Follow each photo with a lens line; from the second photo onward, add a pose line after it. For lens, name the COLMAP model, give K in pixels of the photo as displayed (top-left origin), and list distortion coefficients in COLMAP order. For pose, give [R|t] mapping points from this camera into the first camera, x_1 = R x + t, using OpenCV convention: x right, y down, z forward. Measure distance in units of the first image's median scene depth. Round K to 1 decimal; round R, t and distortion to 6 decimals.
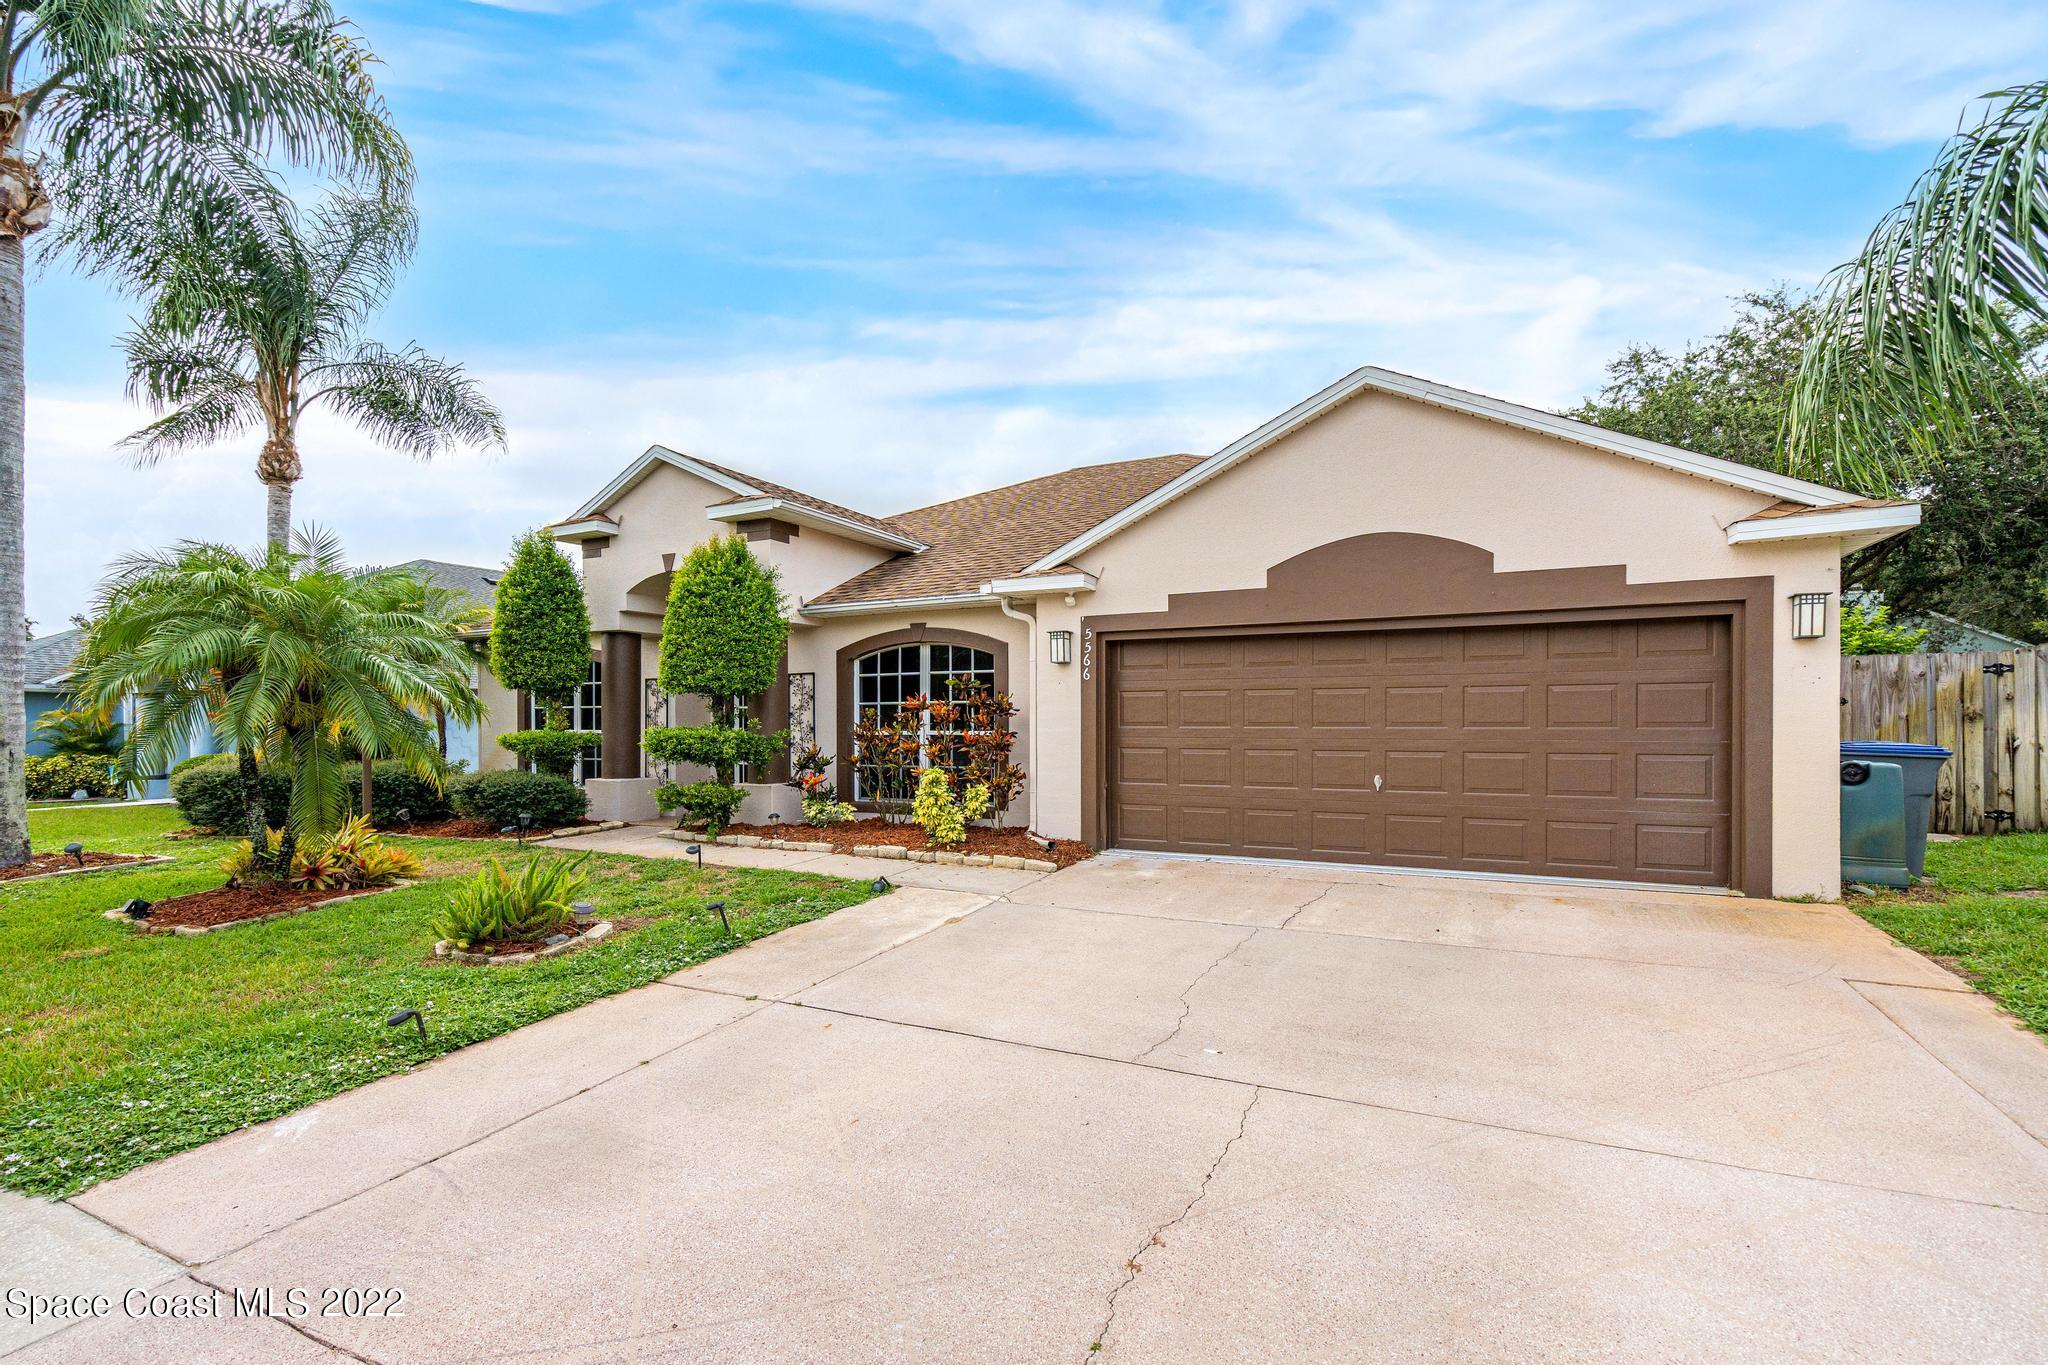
lens RADIAL K [[939.5, 0, 997.4], [0, 939.5, 716.8], [0, 0, 1]] dist [0.000078, 0.000913]
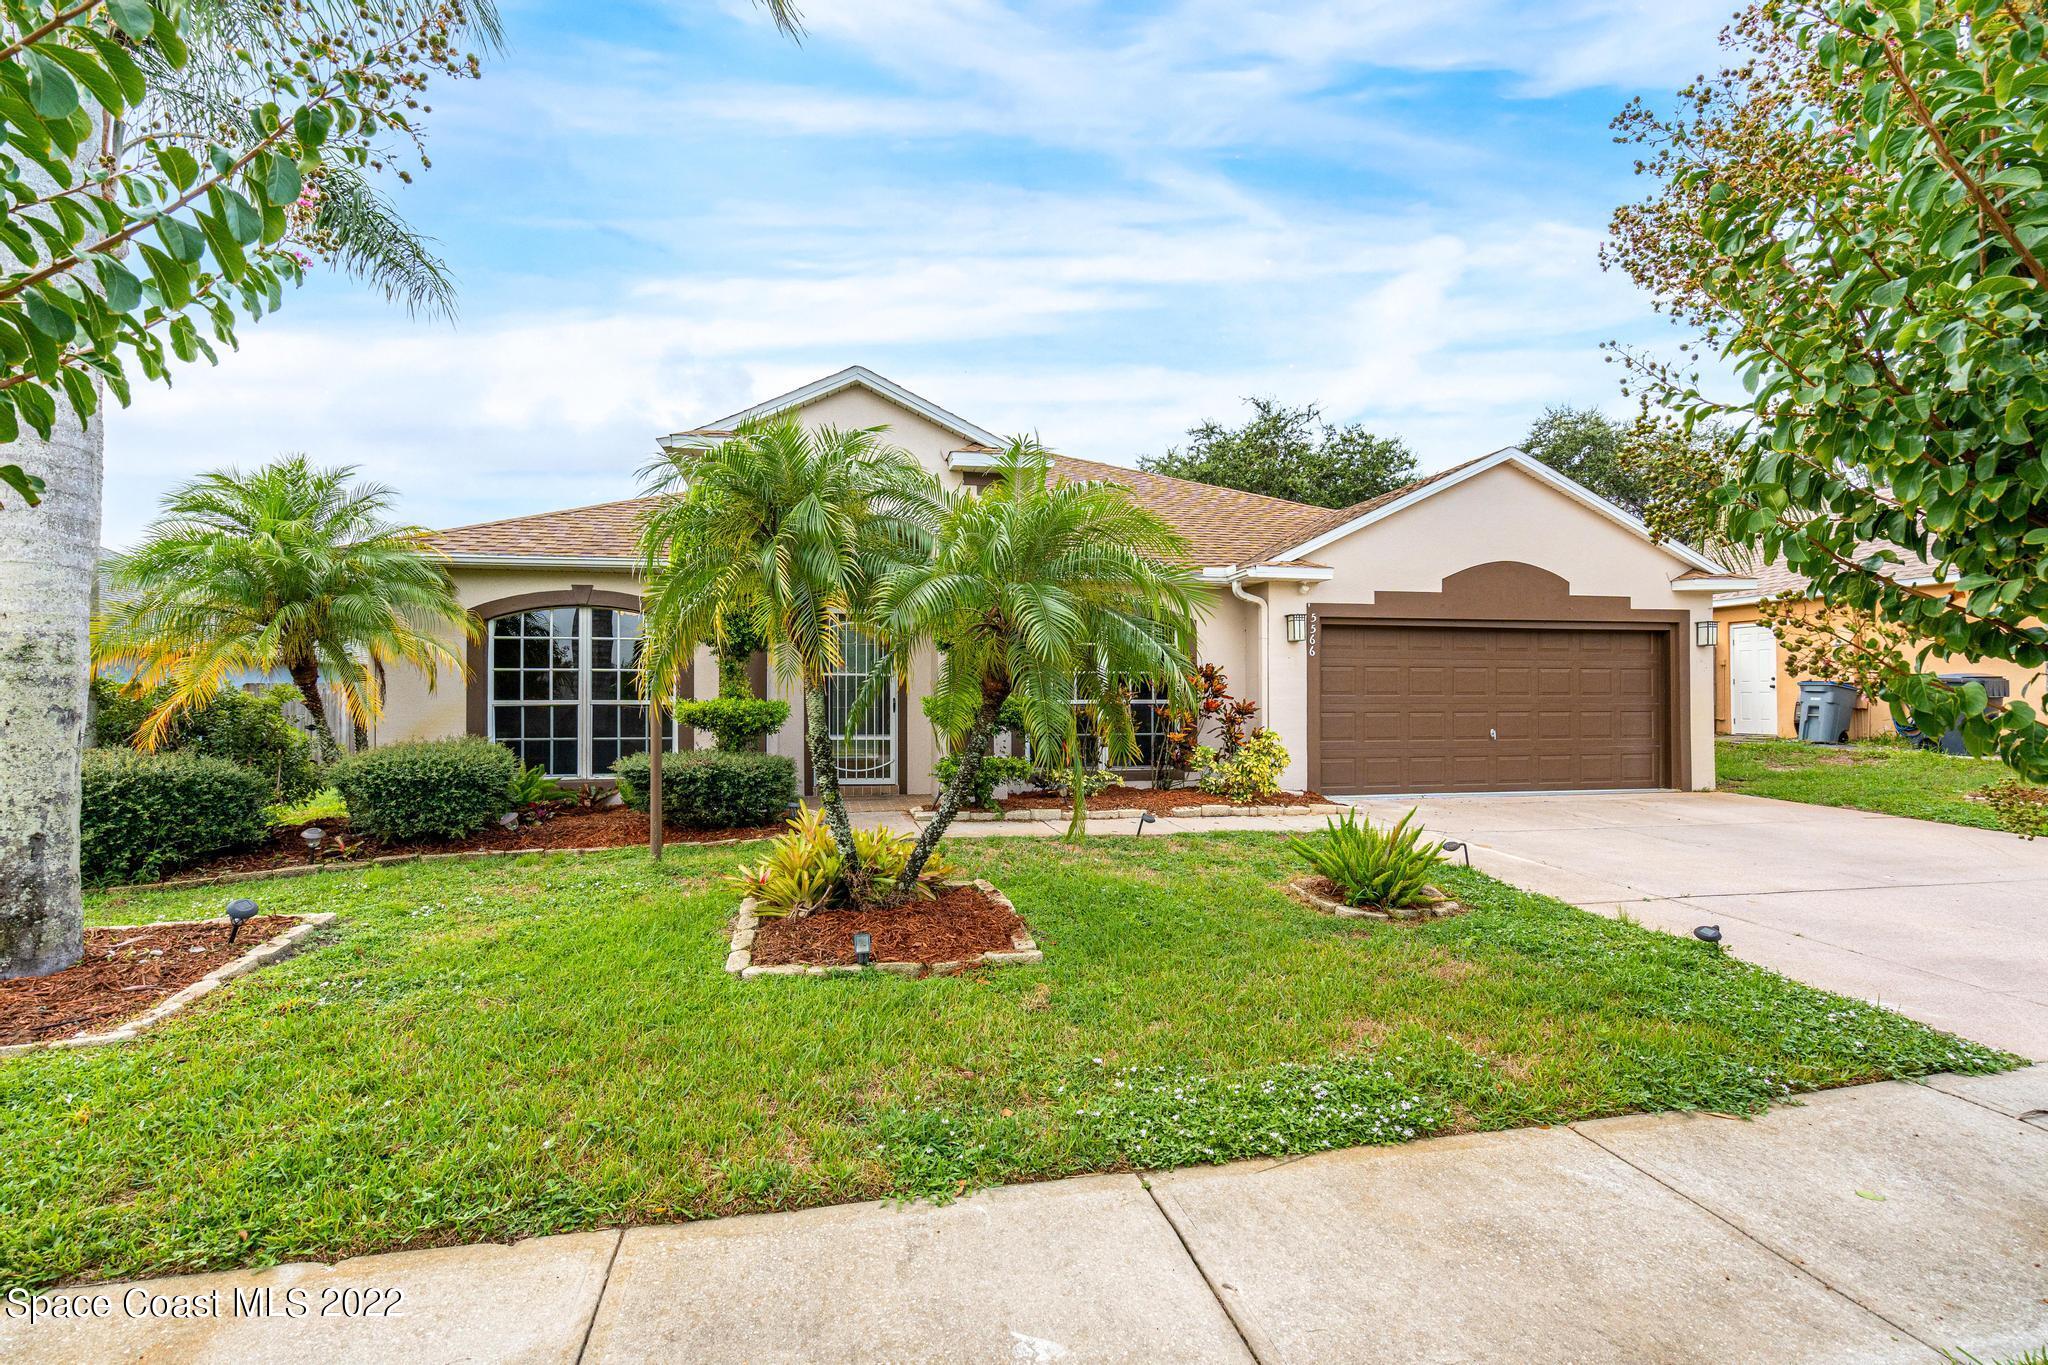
lens RADIAL K [[939.5, 0, 1024.2], [0, 939.5, 691.3], [0, 0, 1]] dist [0.000078, 0.000913]
pose [[0.787634, 0.006859, 0.616105, -0.957491], [-0.004406, 0.999975, -0.005500, 0.014513], [-0.616127, 0.001618, 0.787645, 0.286347]]
